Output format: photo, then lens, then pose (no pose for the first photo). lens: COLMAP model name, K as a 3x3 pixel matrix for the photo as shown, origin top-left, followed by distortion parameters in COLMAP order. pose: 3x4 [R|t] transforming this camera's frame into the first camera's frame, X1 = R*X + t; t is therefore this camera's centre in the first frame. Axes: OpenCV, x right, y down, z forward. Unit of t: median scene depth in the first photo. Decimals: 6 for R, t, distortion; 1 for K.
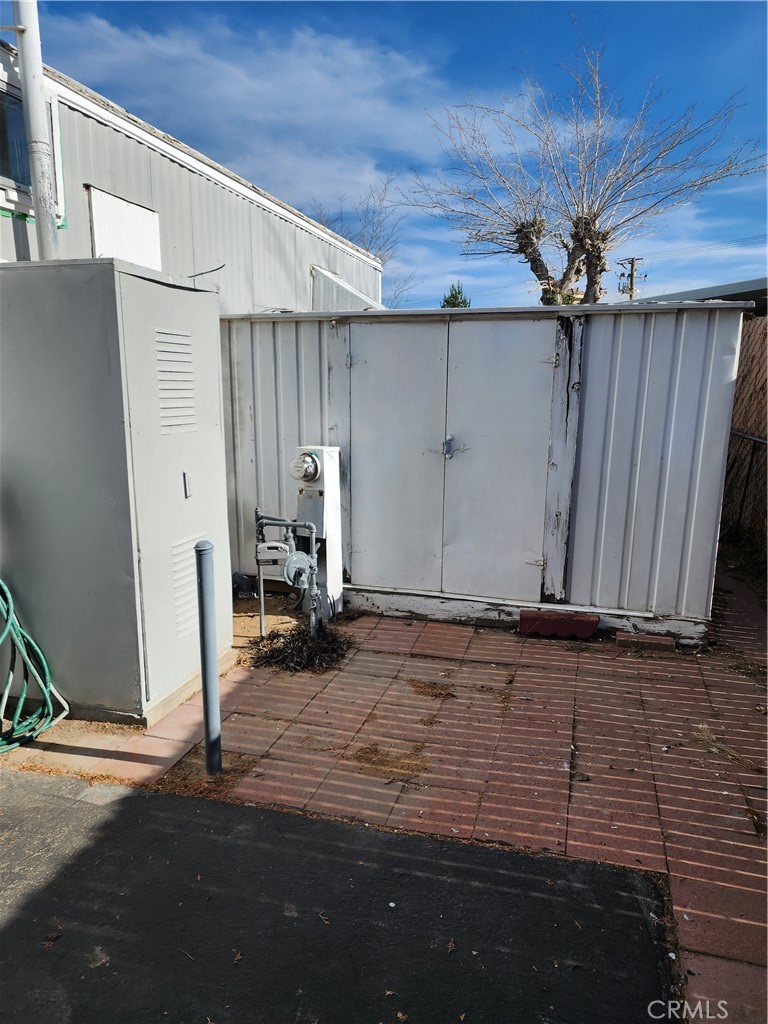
lens RADIAL K [[647.7, 0, 384.0], [0, 647.7, 512.0], [0, 0, 1]] dist [0.089856, -0.108411]
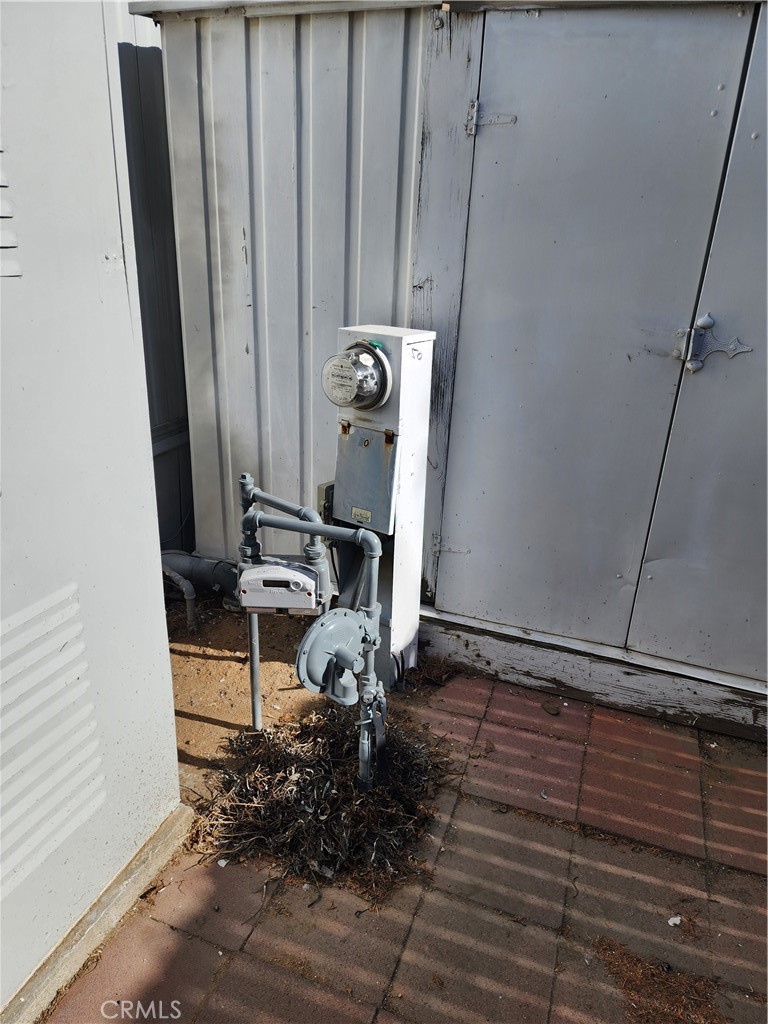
lens RADIAL K [[647.7, 0, 384.0], [0, 647.7, 512.0], [0, 0, 1]] dist [0.089856, -0.108411]
pose [[0.997401, 0.059988, -0.039908, -0.079516], [-0.050940, 0.978831, 0.198231, -0.066785], [0.050954, -0.195683, 0.979343, 0.540033]]
